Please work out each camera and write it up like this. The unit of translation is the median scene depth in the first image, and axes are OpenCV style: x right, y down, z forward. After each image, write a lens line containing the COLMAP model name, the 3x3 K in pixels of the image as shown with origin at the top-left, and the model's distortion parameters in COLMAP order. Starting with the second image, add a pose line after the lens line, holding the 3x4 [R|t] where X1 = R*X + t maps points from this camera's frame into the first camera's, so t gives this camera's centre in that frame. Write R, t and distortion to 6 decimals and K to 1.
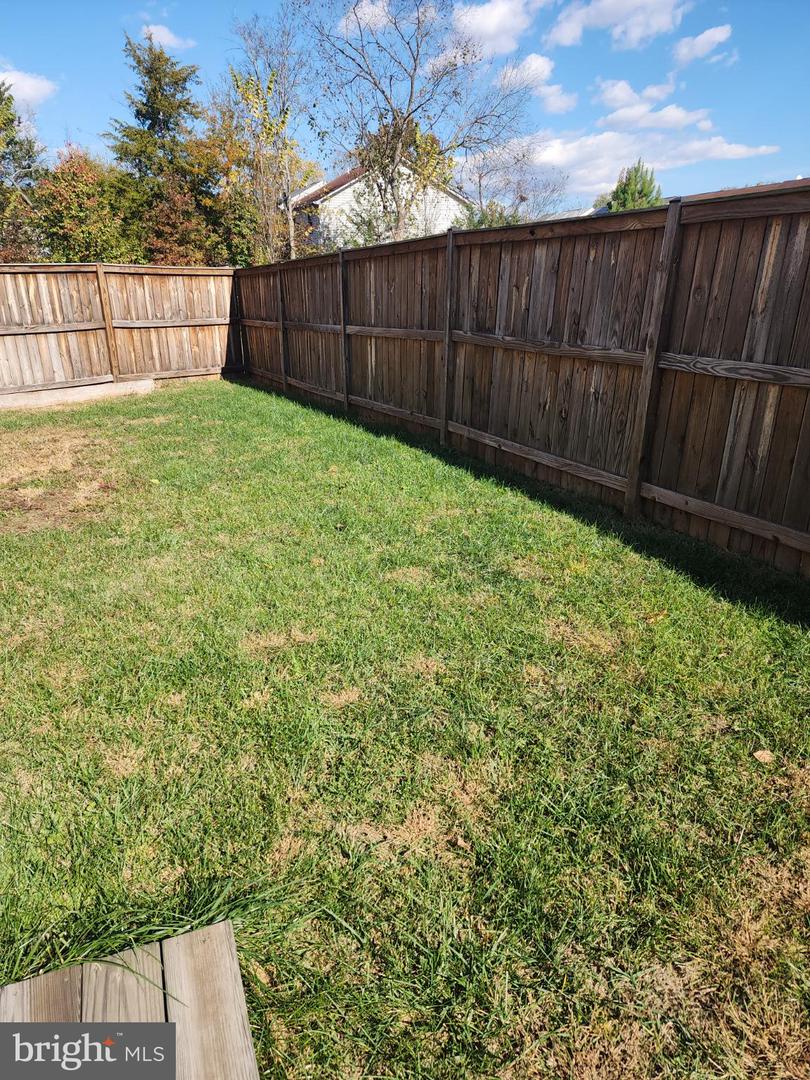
lens RADIAL K [[728.4, 0, 405.0], [0, 728.4, 540.0], [0, 0, 1]] dist [0.074731, -0.072983]
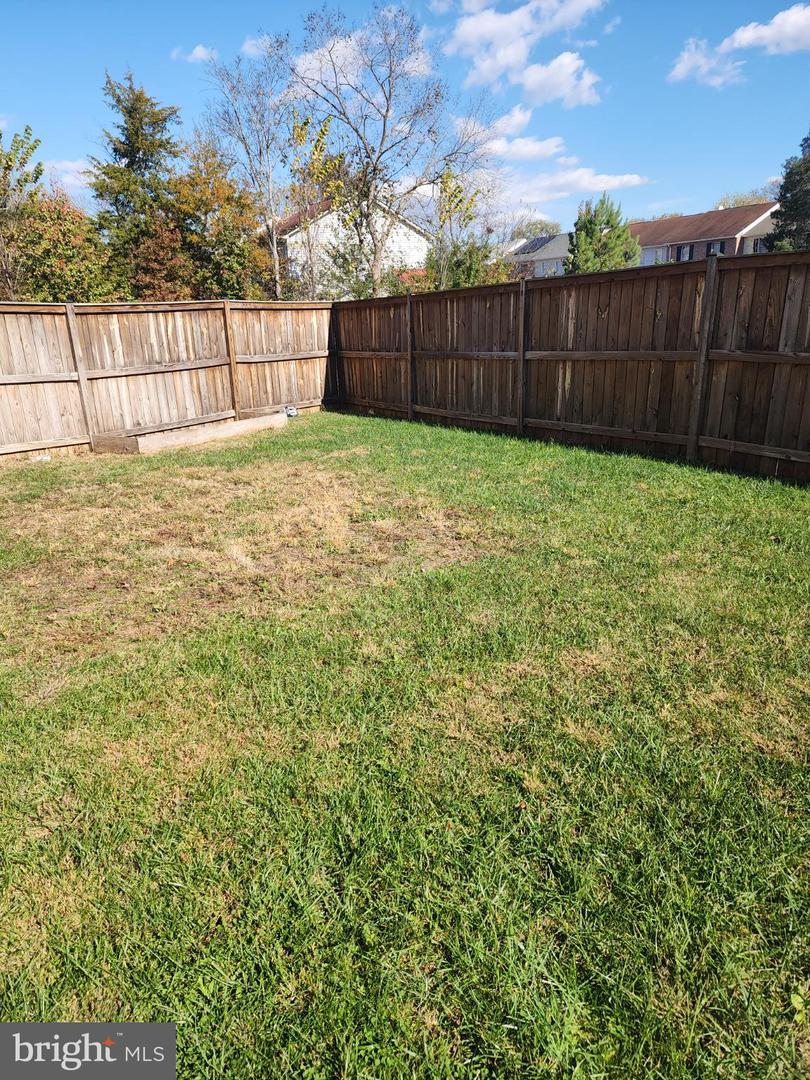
lens RADIAL K [[724.4, 0, 406.9], [0, 724.4, 534.6], [0, 0, 1]] dist [0.069192, -0.074185]
pose [[0.993942, -0.054079, 0.095676, -0.263542], [0.057998, 0.997568, -0.038665, -0.004519], [-0.093353, 0.043980, 0.994661, 0.007113]]
